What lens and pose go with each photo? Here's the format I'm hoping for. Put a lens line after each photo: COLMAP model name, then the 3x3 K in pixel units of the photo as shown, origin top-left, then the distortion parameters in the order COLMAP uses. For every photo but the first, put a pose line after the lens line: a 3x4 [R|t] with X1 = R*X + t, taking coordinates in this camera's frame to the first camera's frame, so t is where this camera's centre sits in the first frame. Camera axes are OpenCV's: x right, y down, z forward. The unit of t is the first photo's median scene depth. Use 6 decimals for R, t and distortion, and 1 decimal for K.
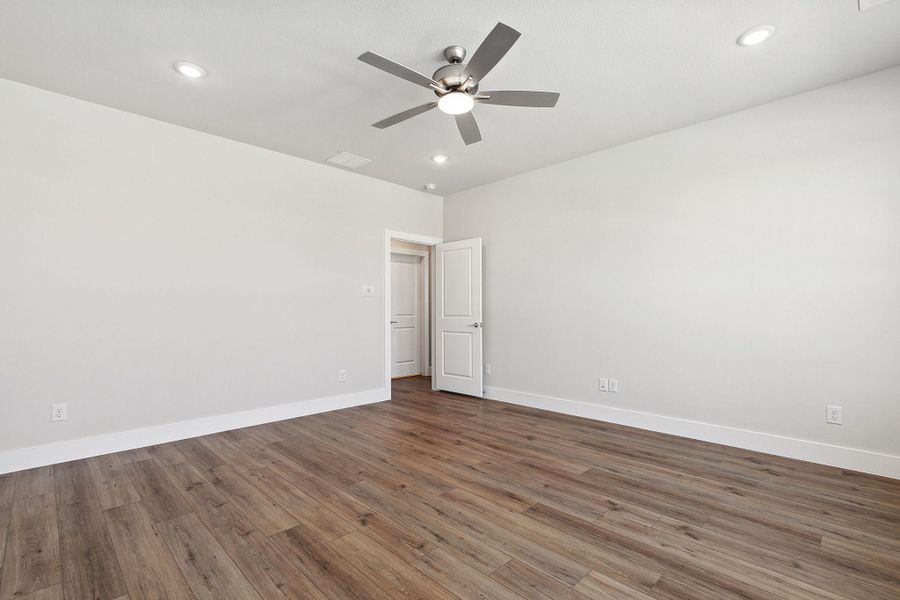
lens RADIAL K [[413.8, 0, 454.4], [0, 413.8, 307.1], [0, 0, 1]] dist [0.012802, 0.000256]
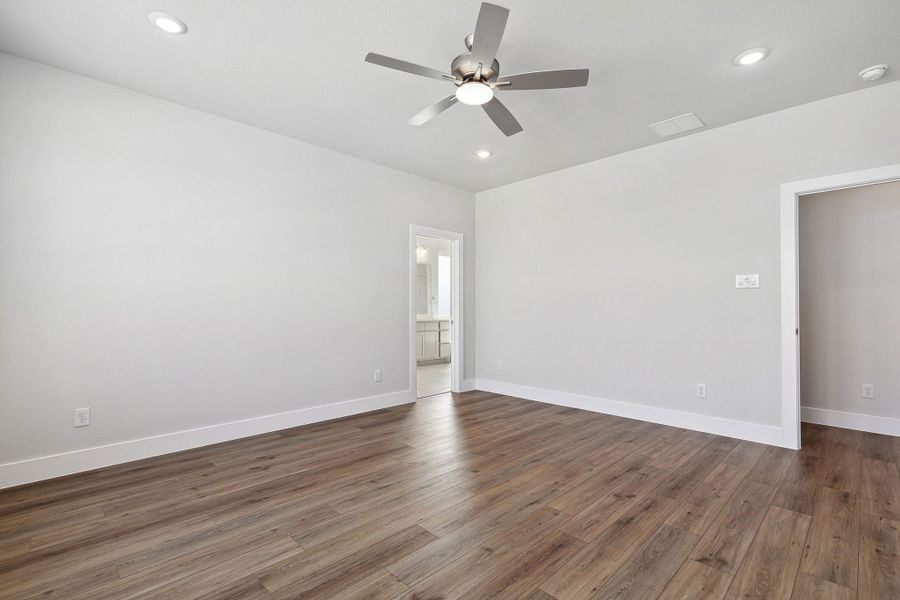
lens RADIAL K [[413.8, 0, 454.6], [0, 413.8, 306.6], [0, 0, 1]] dist [0.012802, 0.000256]
pose [[-0.000986, -0.002857, -0.999995, 0.845506], [0.007931, 0.999964, -0.002865, 0.003897], [0.999968, -0.007934, -0.000964, 0.836702]]
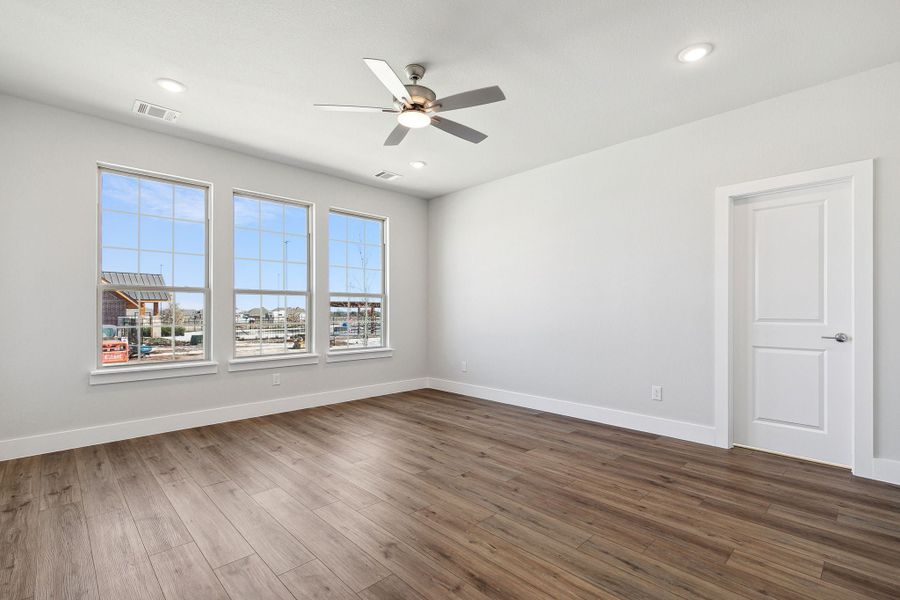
lens RADIAL K [[413.8, 0, 447.5], [0, 413.8, 308.5], [0, 0, 1]] dist [0.012802, 0.000256]
pose [[-0.999636, 0.002634, 0.026846, -0.098064], [0.002228, 0.999883, -0.015133, 0.017388], [-0.026883, -0.015067, -0.999525, 1.823630]]
